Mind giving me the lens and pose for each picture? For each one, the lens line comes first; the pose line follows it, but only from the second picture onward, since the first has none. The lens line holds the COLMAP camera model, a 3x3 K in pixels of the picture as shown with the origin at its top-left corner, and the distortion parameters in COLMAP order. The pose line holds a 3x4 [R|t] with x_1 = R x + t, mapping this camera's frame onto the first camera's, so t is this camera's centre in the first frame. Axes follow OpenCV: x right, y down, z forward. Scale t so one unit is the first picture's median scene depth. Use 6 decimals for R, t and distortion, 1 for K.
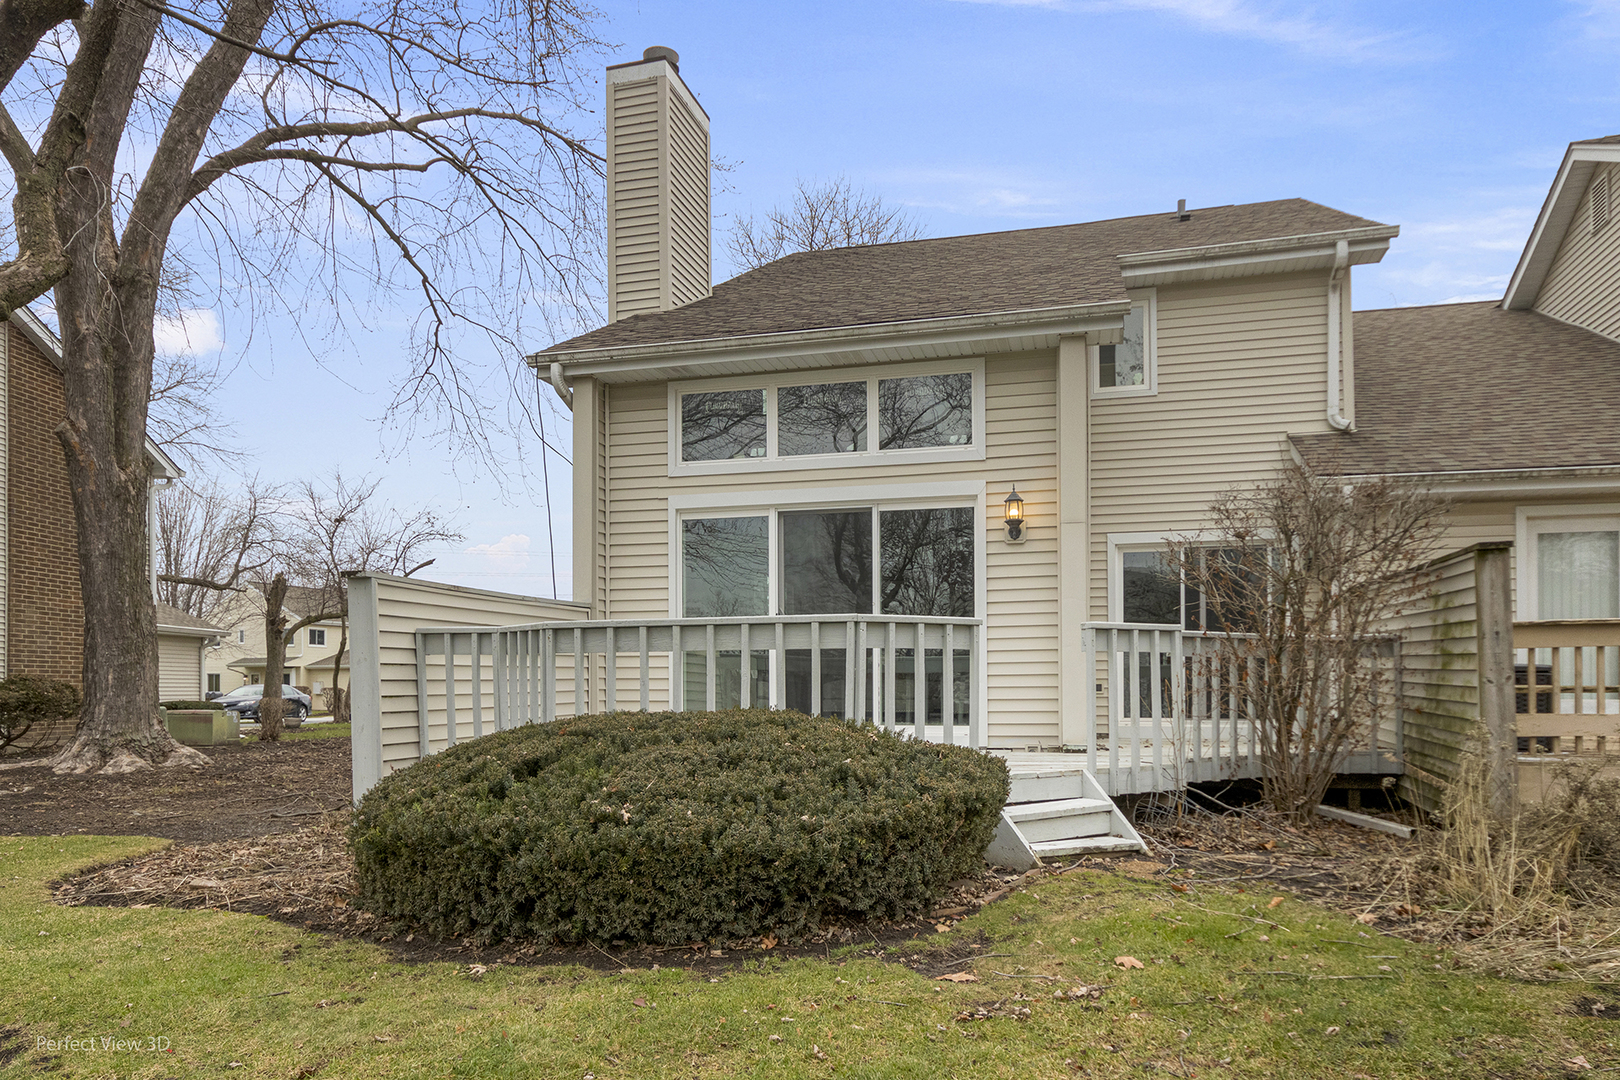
lens RADIAL K [[1072.1, 0, 810.0], [0, 1072.1, 540.0], [0, 0, 1]] dist [-0.000231, -0.000187]
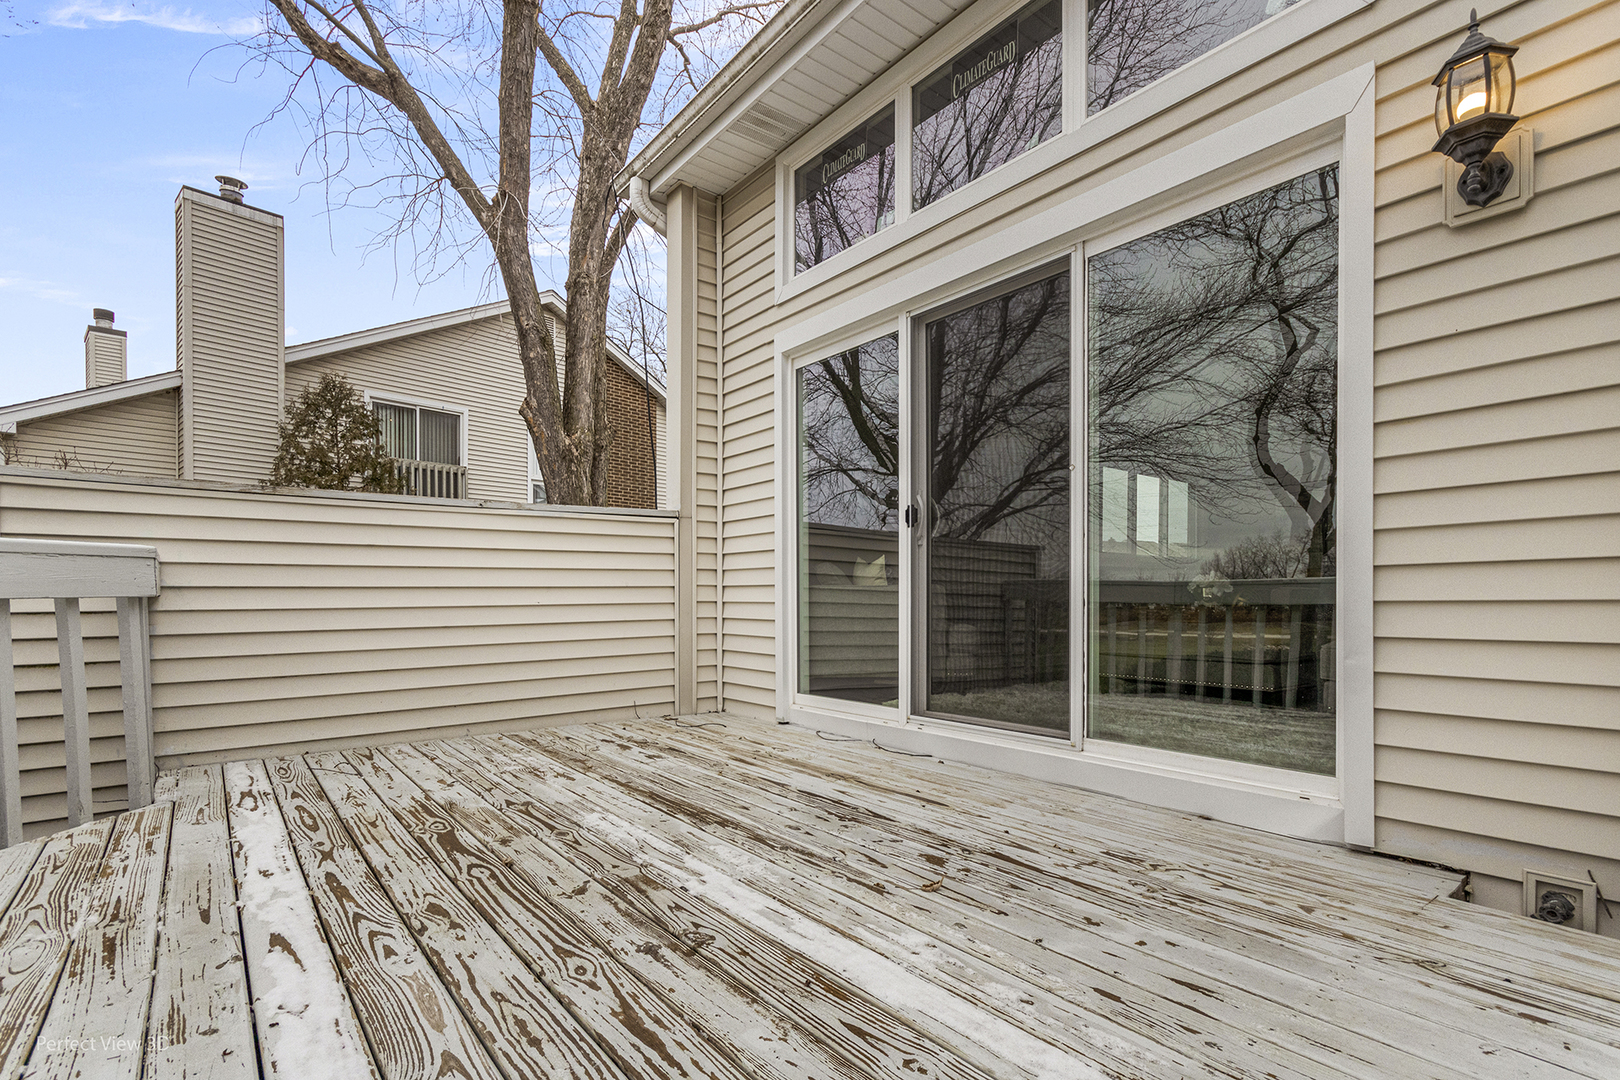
lens RADIAL K [[752.5, 0, 805.0], [0, 752.5, 587.5], [0, 0, 1]] dist [-0.000351, -0.000033]
pose [[0.802379, -0.007020, -0.596773, 0.147484], [0.082314, 0.991676, 0.099007, 0.064938], [0.591110, -0.128564, 0.796279, 0.633547]]
